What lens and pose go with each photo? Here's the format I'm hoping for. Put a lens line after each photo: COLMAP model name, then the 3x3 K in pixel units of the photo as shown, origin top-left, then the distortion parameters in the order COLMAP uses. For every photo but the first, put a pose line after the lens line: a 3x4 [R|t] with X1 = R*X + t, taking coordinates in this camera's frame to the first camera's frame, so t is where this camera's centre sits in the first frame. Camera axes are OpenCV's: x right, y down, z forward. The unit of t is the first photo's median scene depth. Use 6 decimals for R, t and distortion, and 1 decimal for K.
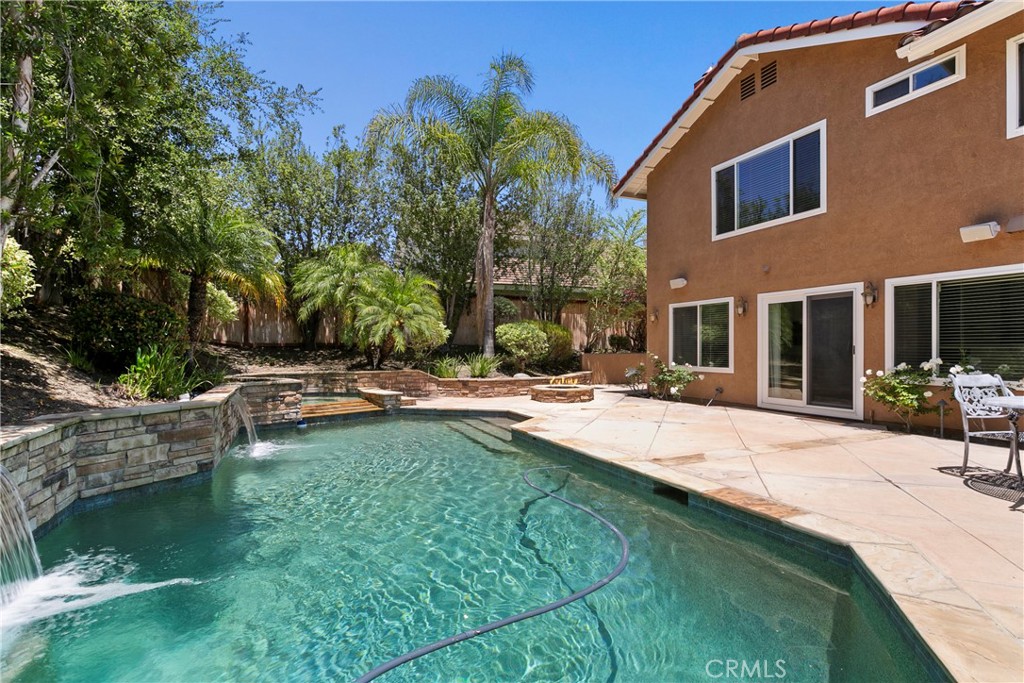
lens RADIAL K [[508.0, 0, 502.6], [0, 508.0, 346.2], [0, 0, 1]] dist [0.000068, 0.001010]
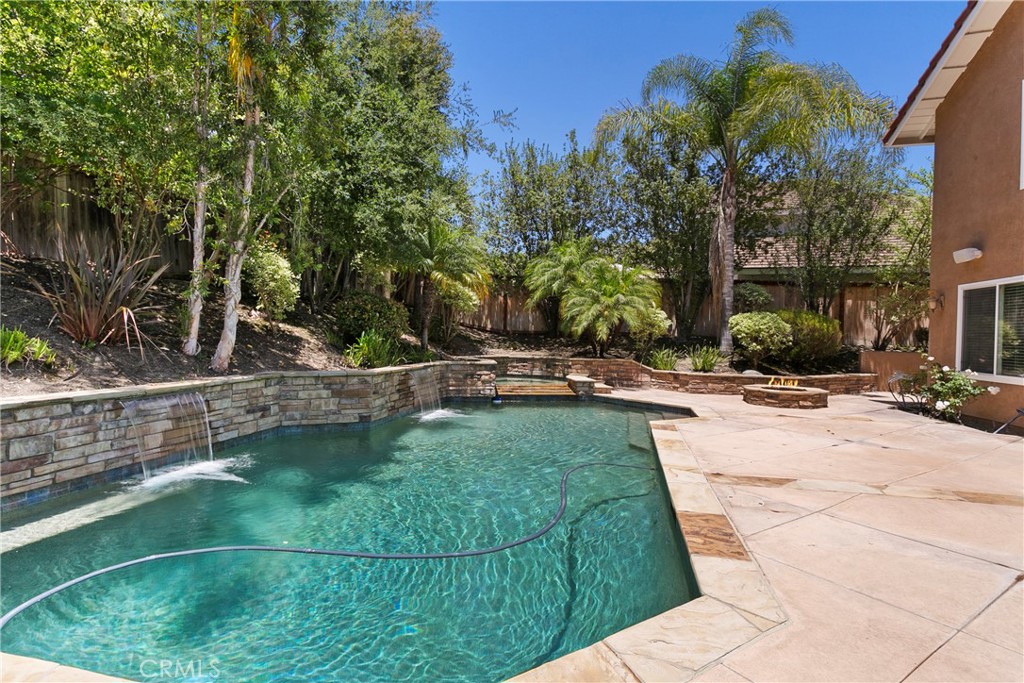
lens RADIAL K [[510.3, 0, 506.1], [0, 510.3, 334.1], [0, 0, 1]] dist [-0.004141, 0.001486]
pose [[0.805195, 0.021012, -0.592637, 0.248333], [-0.023179, 0.999724, 0.003952, -0.002476], [0.592556, 0.010555, 0.805460, 0.052548]]
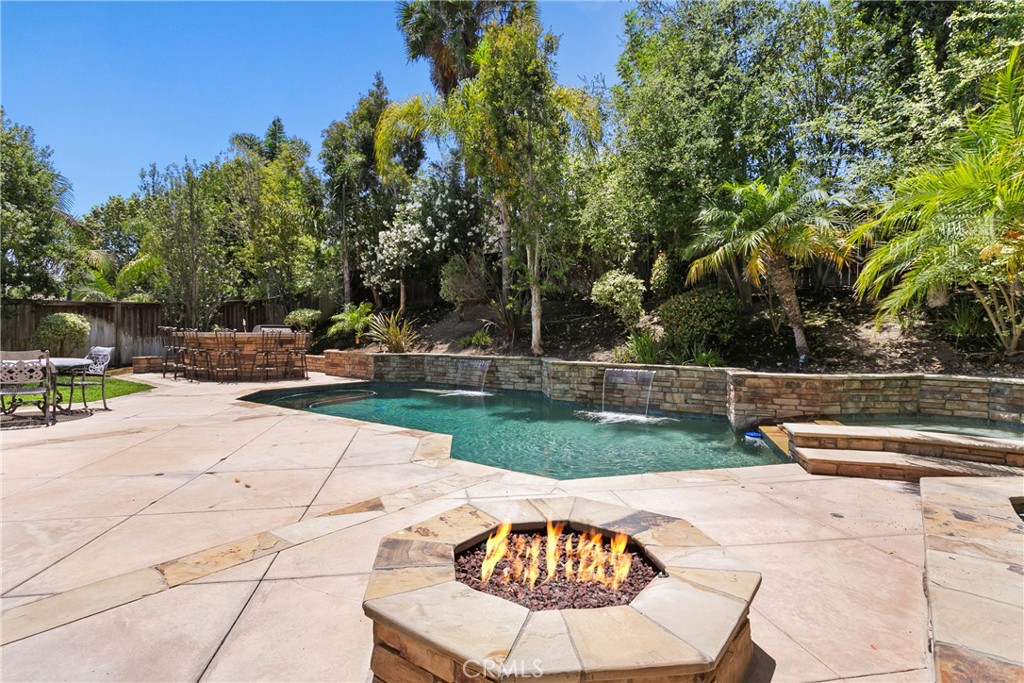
lens RADIAL K [[533.5, 0, 510.1], [0, 533.5, 328.2], [0, 0, 1]] dist [-0.007358, -0.000168]
pose [[-0.863909, -0.011520, -0.503517, 0.229278], [-0.006858, 0.999915, -0.011110, 0.008169], [0.503602, -0.006145, -0.863914, 1.192380]]
